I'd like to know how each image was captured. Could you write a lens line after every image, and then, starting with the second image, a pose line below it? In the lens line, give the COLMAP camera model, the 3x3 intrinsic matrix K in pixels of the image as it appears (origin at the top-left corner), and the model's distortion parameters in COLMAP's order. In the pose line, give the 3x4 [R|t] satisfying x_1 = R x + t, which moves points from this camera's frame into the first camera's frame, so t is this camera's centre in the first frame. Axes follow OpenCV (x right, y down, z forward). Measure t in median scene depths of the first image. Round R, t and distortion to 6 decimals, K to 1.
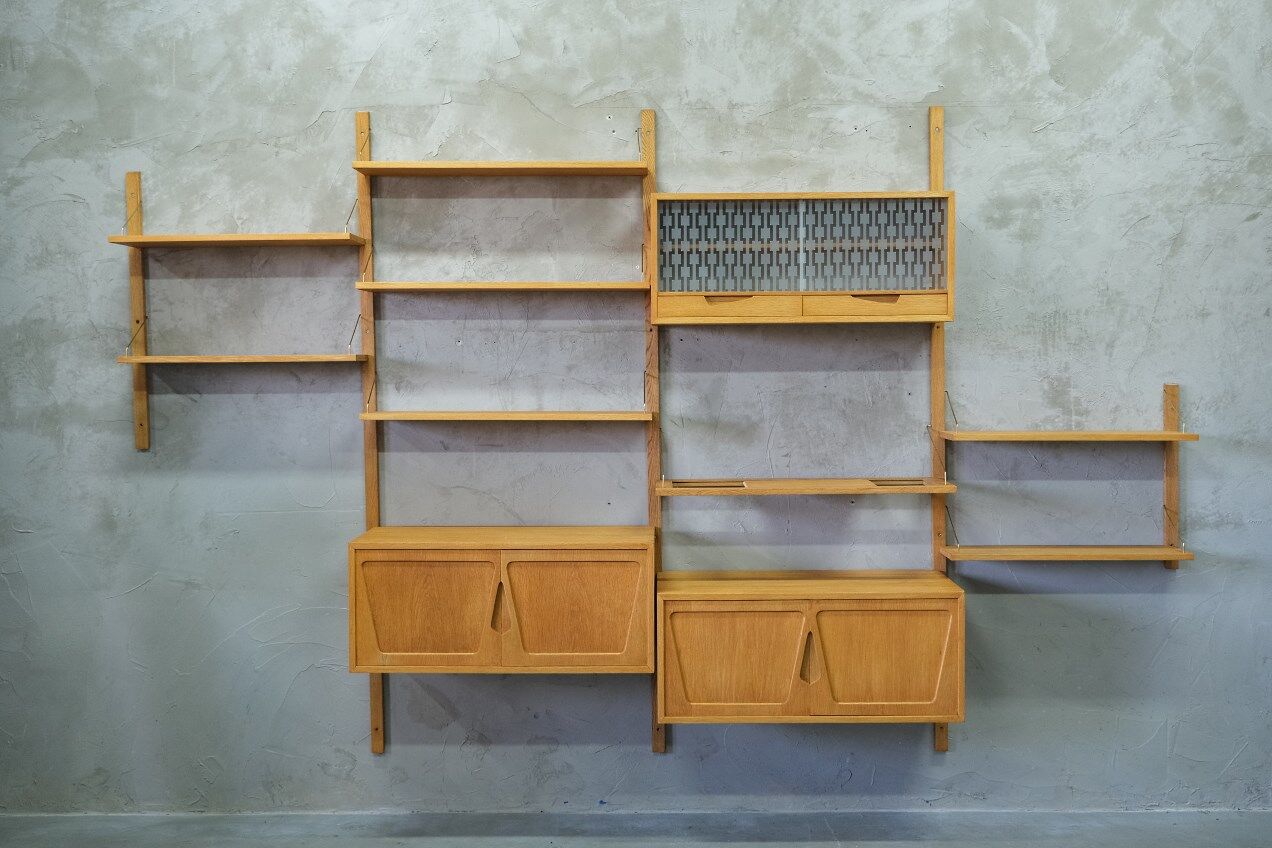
lens RADIAL K [[1381.5, 0, 636.4], [0, 1381.5, 410.1], [0, 0, 1]] dist [0.024664, -0.030797]
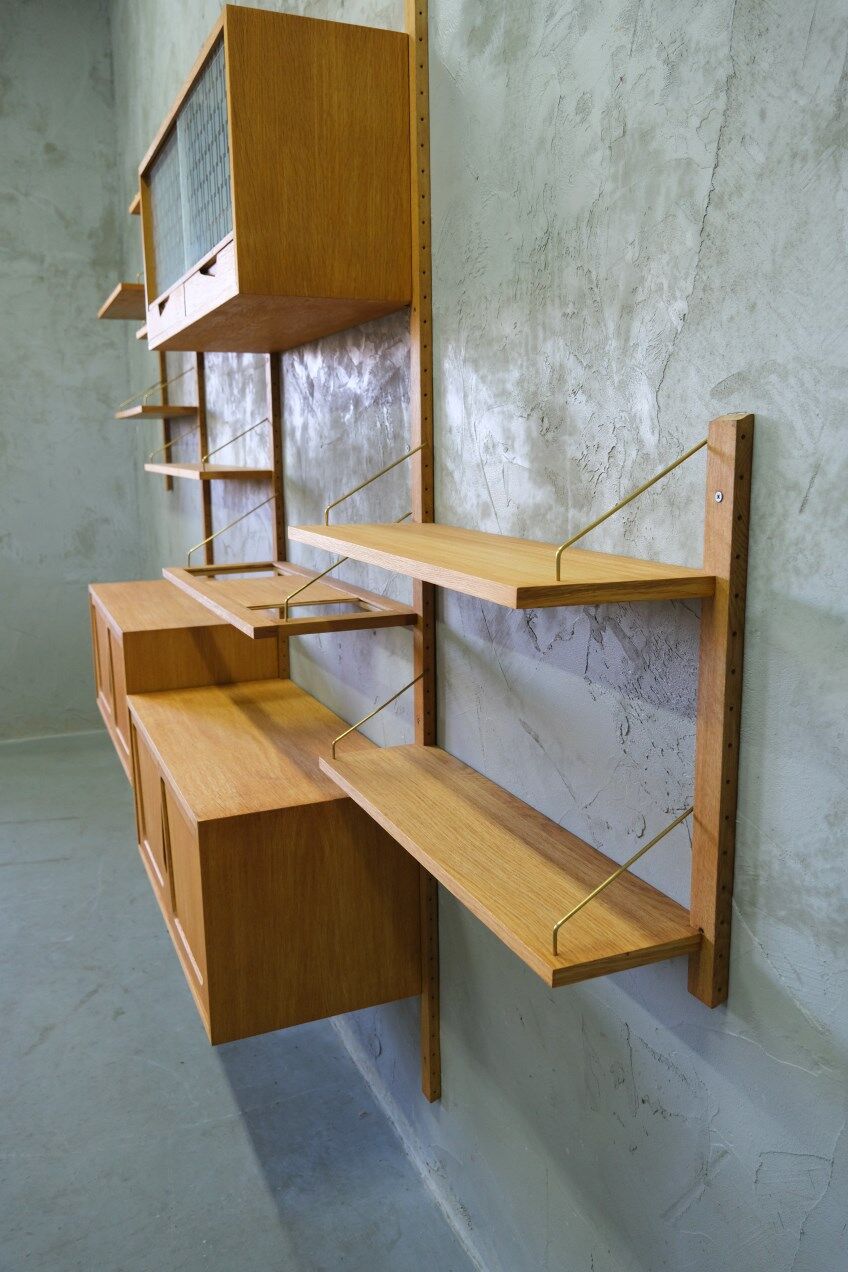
lens RADIAL K [[999.5, 0, 429.9], [0, 999.5, 631.7], [0, 0, 1]] dist [-0.005296, -0.001374]
pose [[0.412927, 0.168903, -0.894965, 0.555738], [-0.031725, 0.984724, 0.171206, -0.008203], [0.910211, -0.042303, 0.411978, 0.850458]]
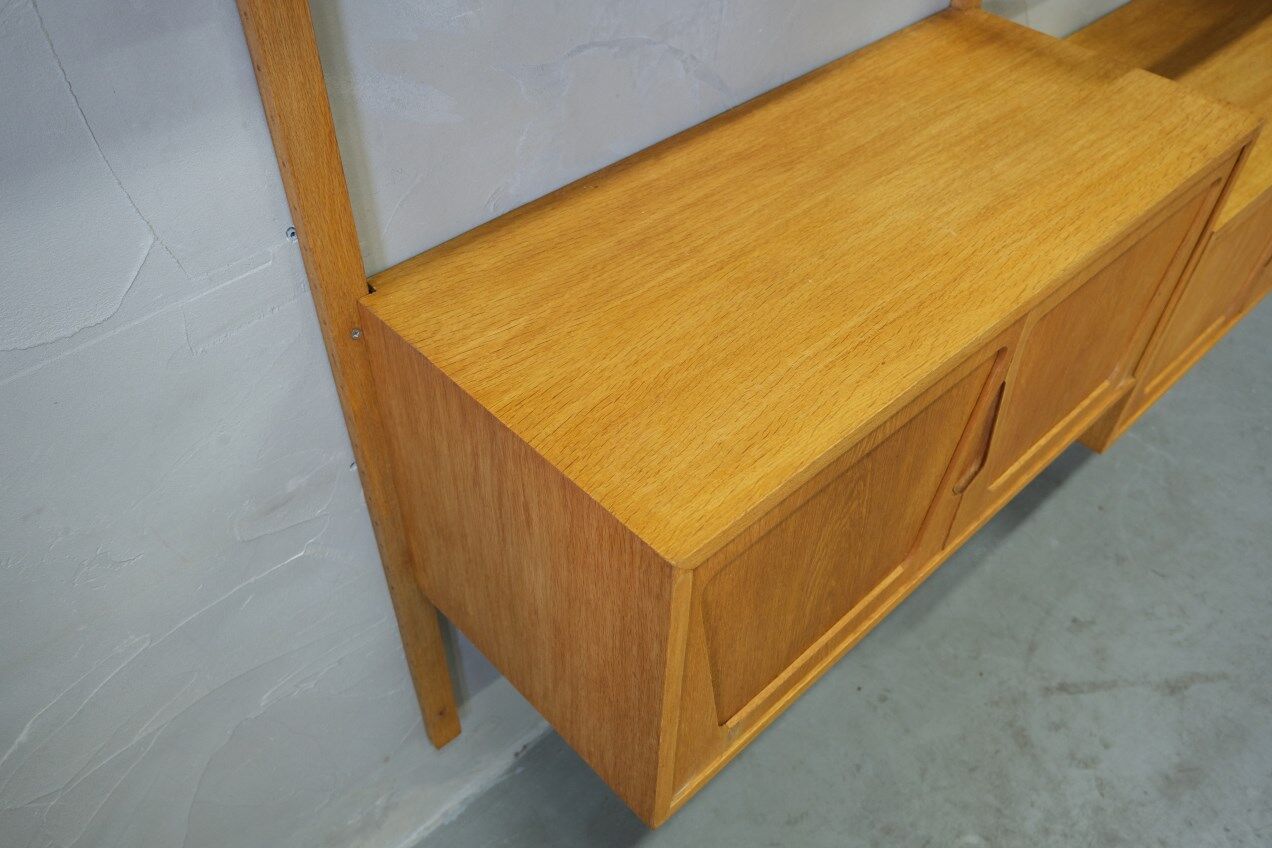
lens RADIAL K [[1027.3, 0, 634.2], [0, 1027.3, 415.6], [0, 0, 1]] dist [0.005972, 0.008234]
pose [[0.715086, -0.474379, 0.513436, -0.262549], [0.006716, 0.739119, 0.673541, -0.027824], [-0.699005, -0.478191, 0.531720, 0.859961]]
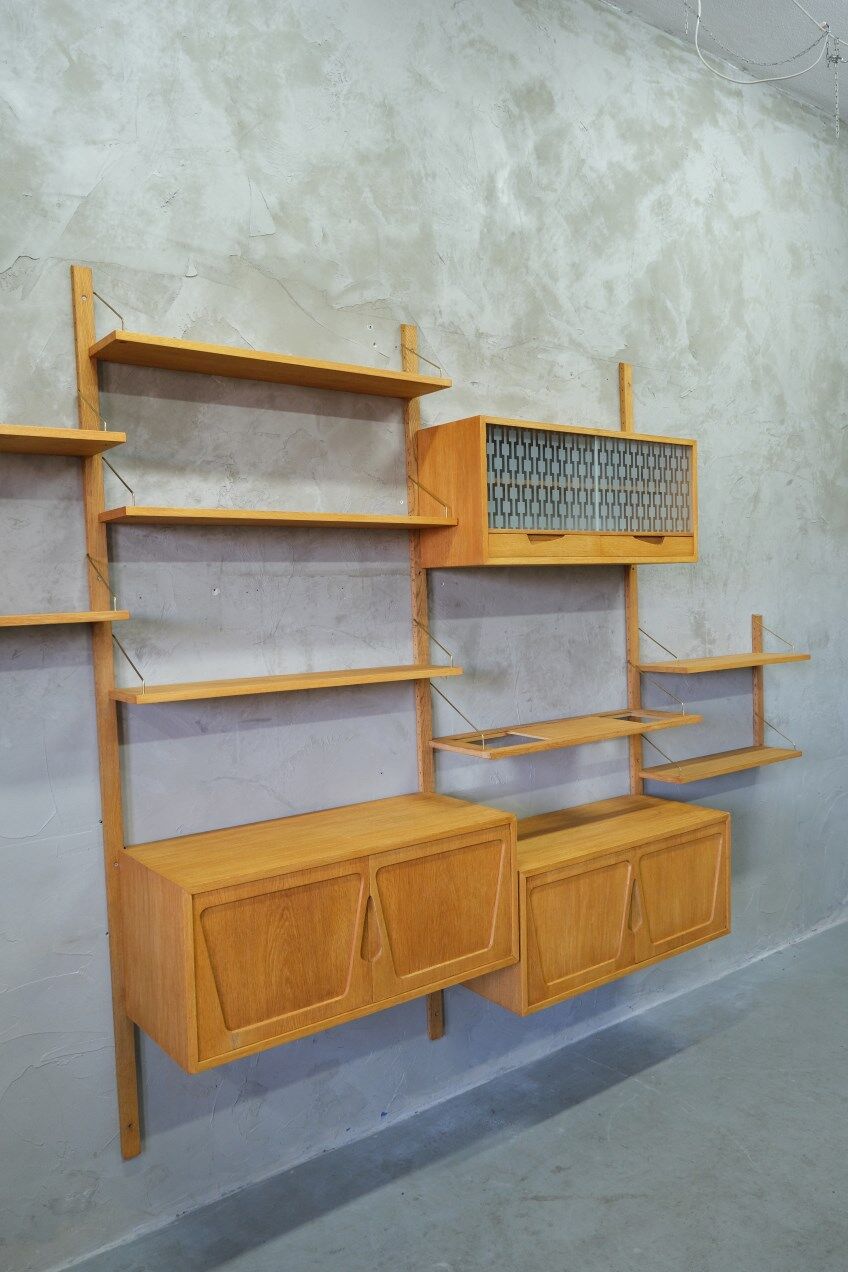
lens RADIAL K [[952.1, 0, 428.2], [0, 952.1, 636.8], [0, 0, 1]] dist [-0.012202, 0.000757]
pose [[0.785639, -0.047909, 0.616827, -0.365418], [0.049894, 0.998656, 0.014018, -0.025327], [-0.616670, 0.019763, 0.786974, 0.514076]]
